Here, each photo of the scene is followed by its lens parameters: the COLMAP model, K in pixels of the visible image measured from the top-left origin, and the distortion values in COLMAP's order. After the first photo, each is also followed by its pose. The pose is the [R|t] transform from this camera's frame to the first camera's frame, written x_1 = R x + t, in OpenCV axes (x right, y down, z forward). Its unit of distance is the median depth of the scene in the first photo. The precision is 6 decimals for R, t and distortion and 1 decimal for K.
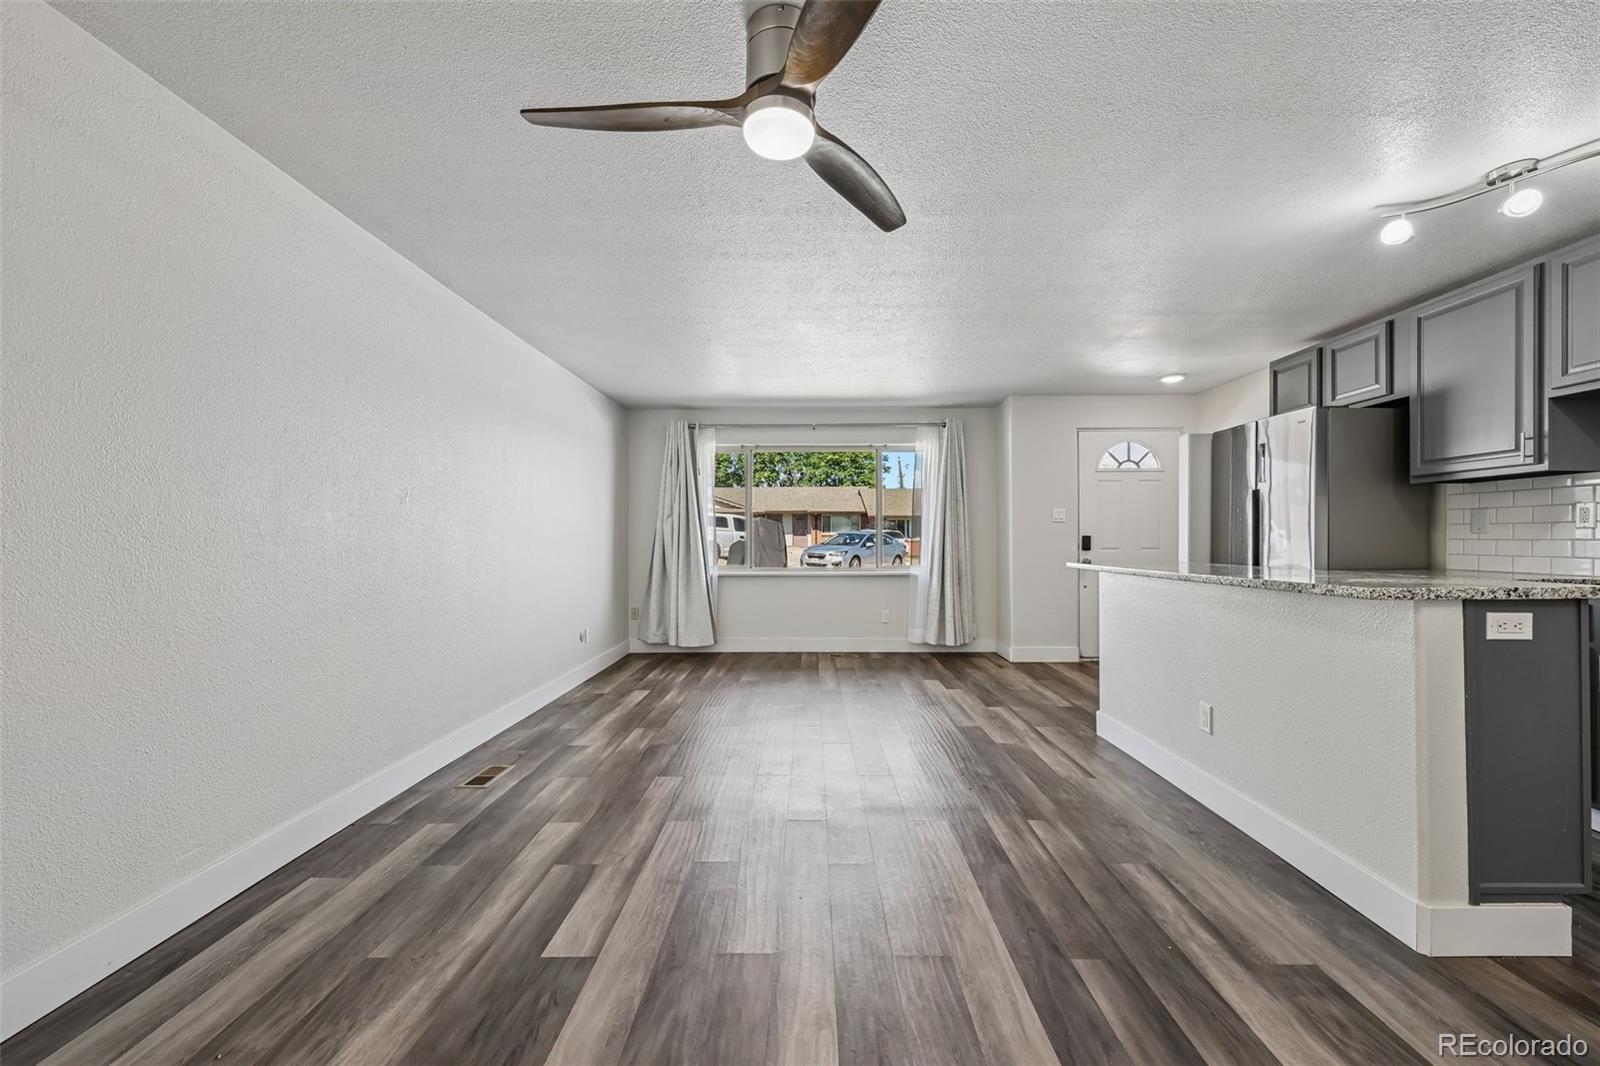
lens RADIAL K [[624.1, 0, 805.5], [0, 624.1, 540.6], [0, 0, 1]] dist [0.000602, 0.000082]
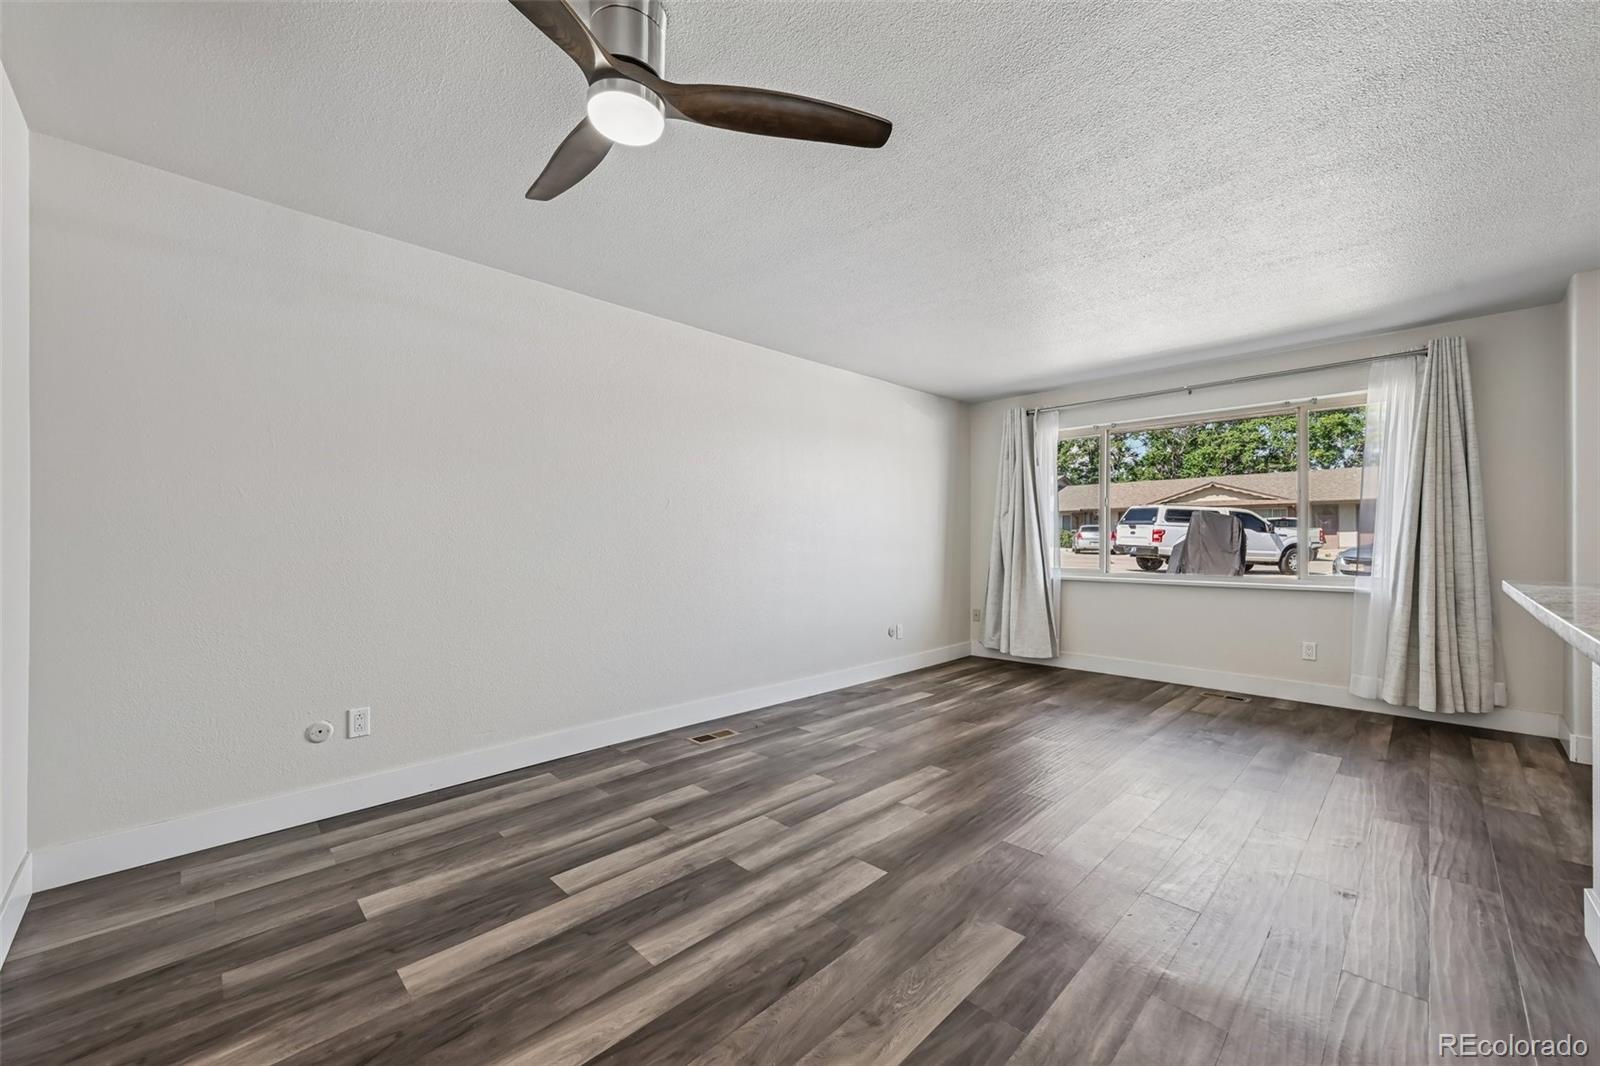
lens RADIAL K [[624.1, 0, 805.5], [0, 624.1, 540.6], [0, 0, 1]] dist [0.000602, 0.000082]
pose [[0.713211, 0.000782, -0.700949, 0.305028], [-0.000038, 0.999999, 0.001077, 0.000690], [0.700950, -0.000741, 0.713210, 0.182789]]
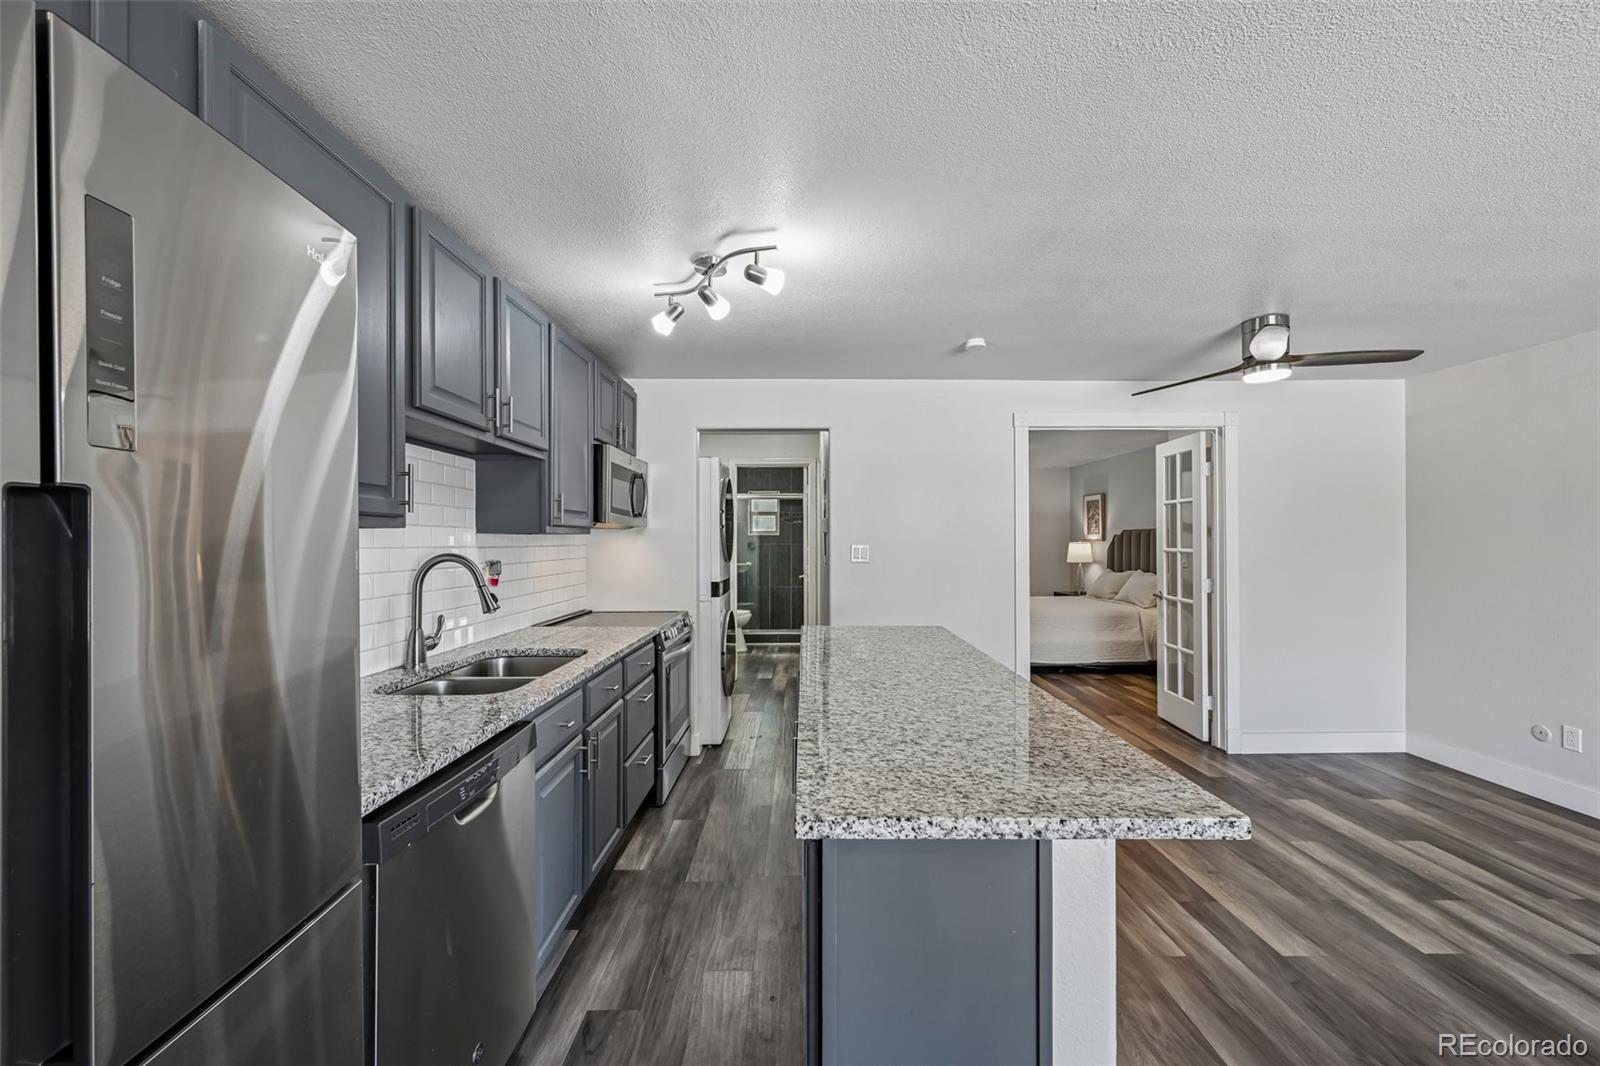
lens RADIAL K [[624.1, 0, 805.5], [0, 624.1, 540.6], [0, 0, 1]] dist [0.000602, 0.000082]
pose [[-0.999855, 0.004499, -0.016432, 0.492302], [0.004497, 0.999990, 0.000152, -0.061488], [0.016432, 0.000078, -0.999865, 1.026354]]
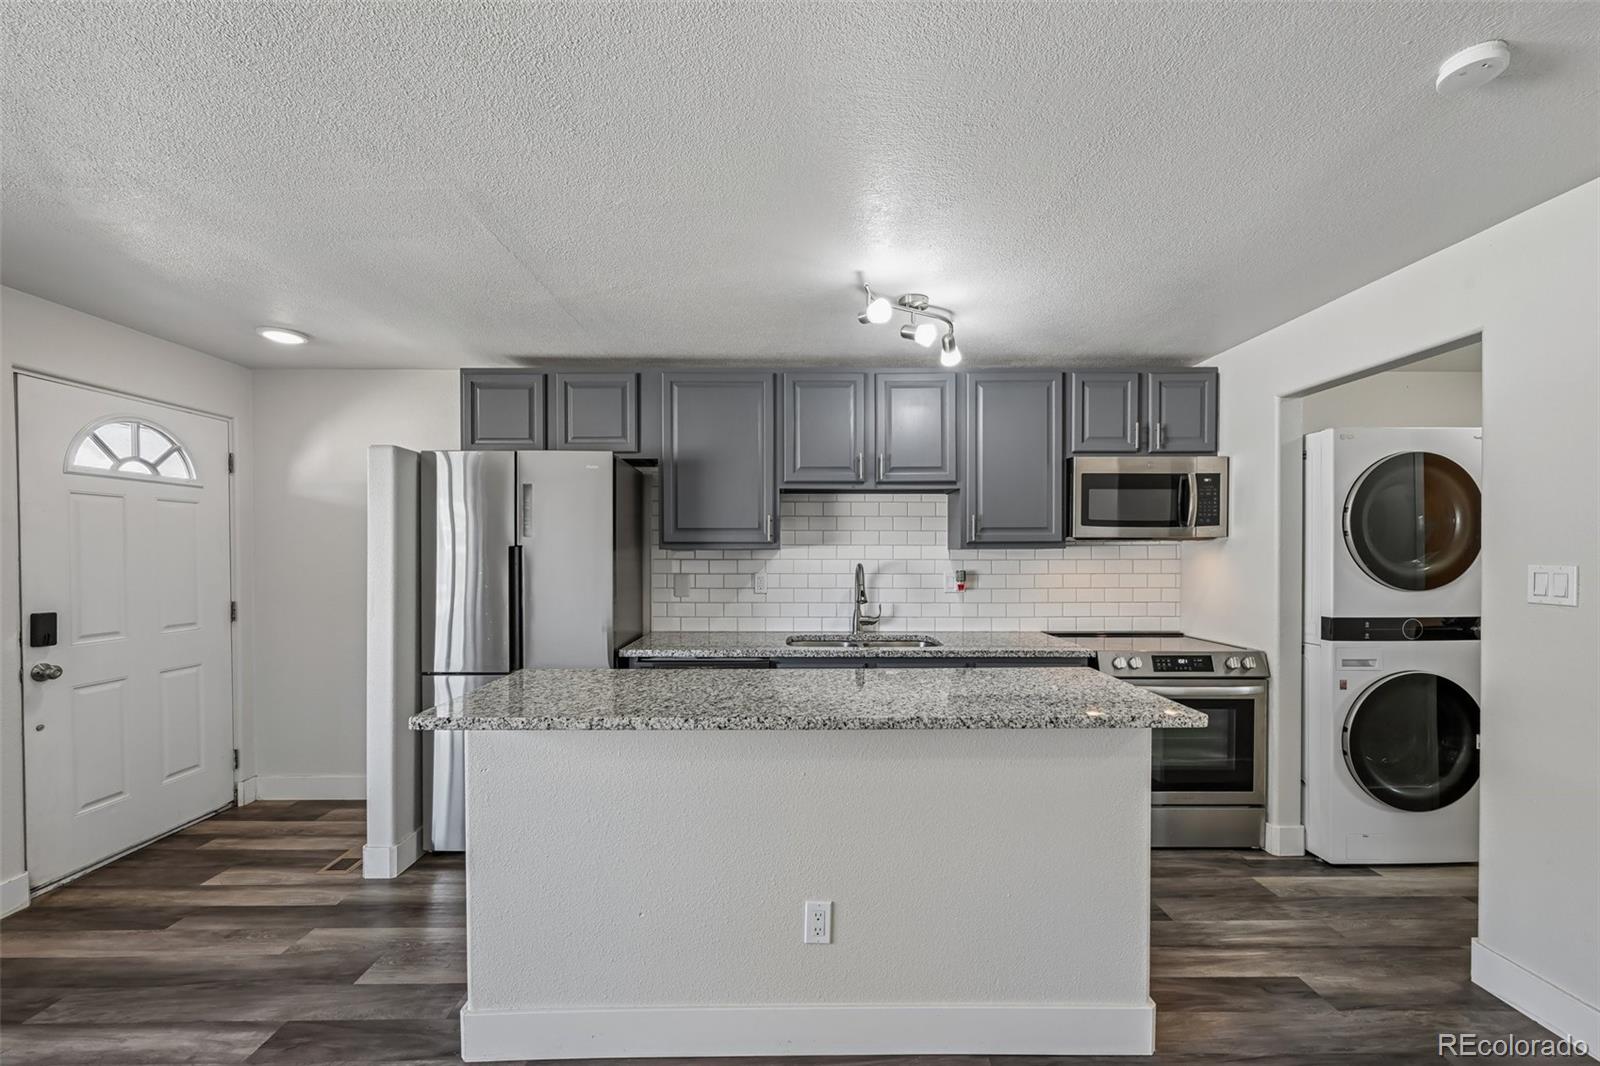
lens RADIAL K [[633.8, 0, 801.1], [0, 633.8, 559.5], [0, 0, 1]] dist [-0.000874, 0.000060]
pose [[-0.020537, -0.007337, 0.999762, -0.017070], [0.002298, 0.999970, 0.007386, -0.063180], [-0.999786, 0.002449, -0.020519, 0.613173]]
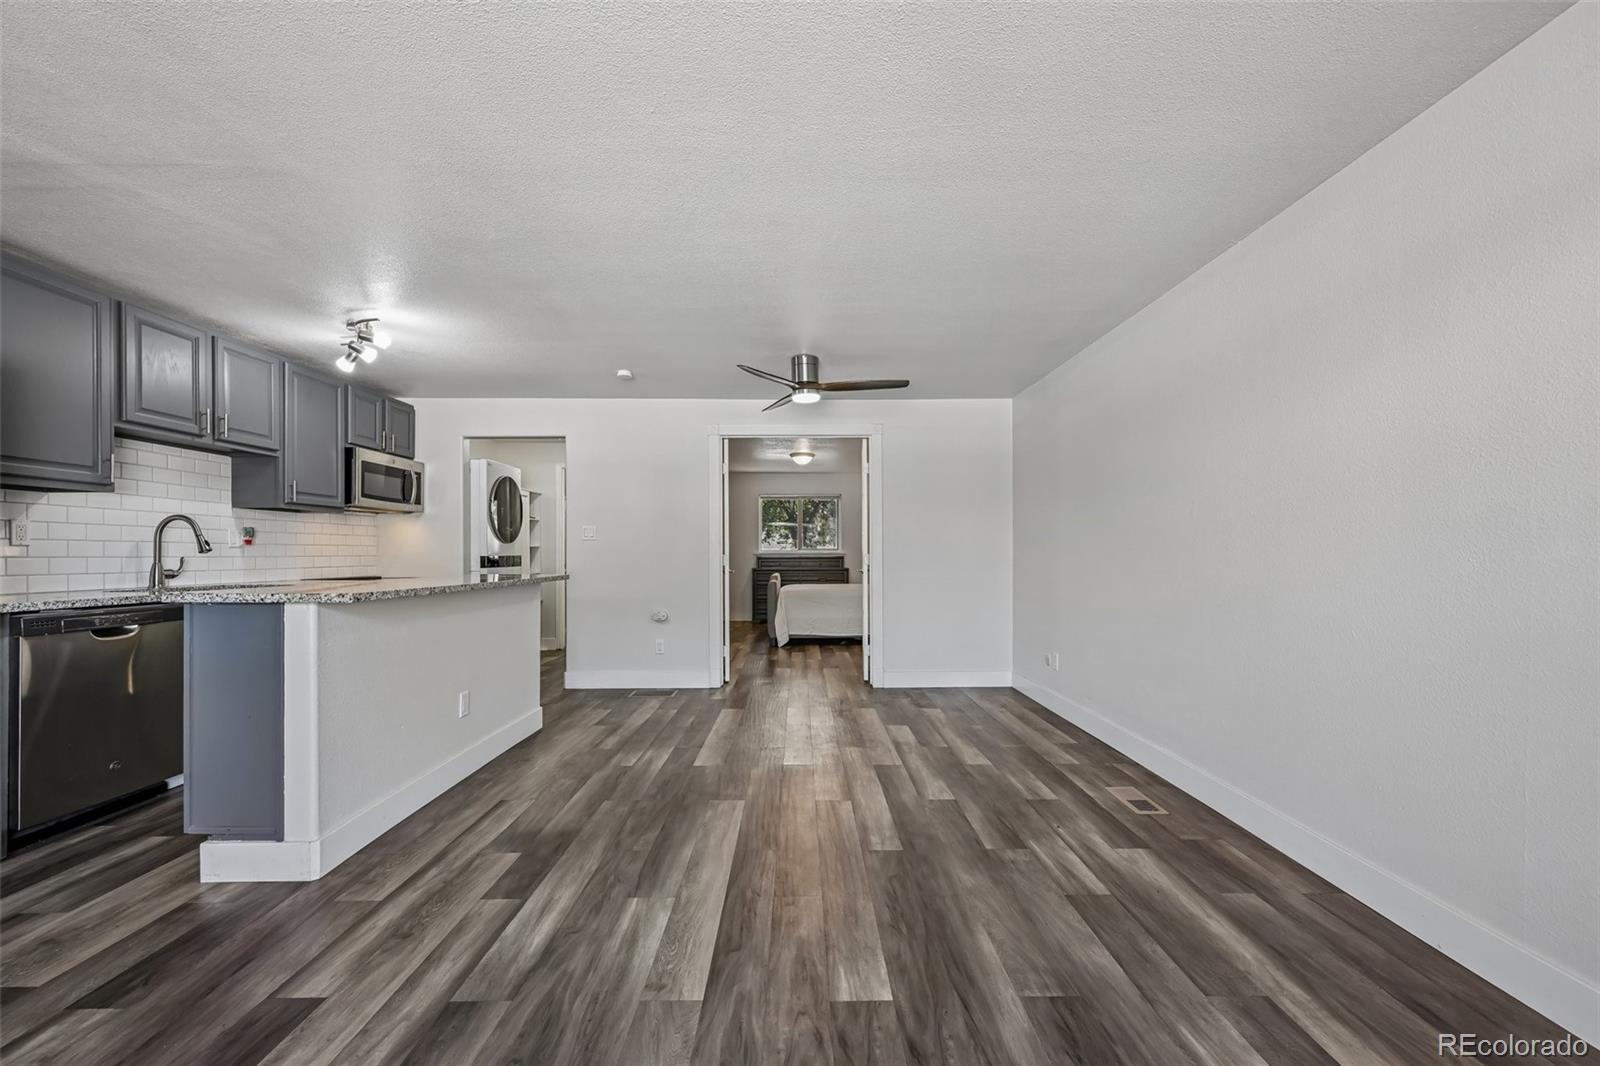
lens RADIAL K [[629.8, 0, 803.1], [0, 629.8, 552.0], [0, 0, 1]] dist [-0.001213, -0.000090]
pose [[-0.999824, 0.004728, -0.018159, 0.007670], [0.004770, 0.999986, -0.002235, -0.000695], [0.018148, -0.002322, -0.999833, 1.317807]]
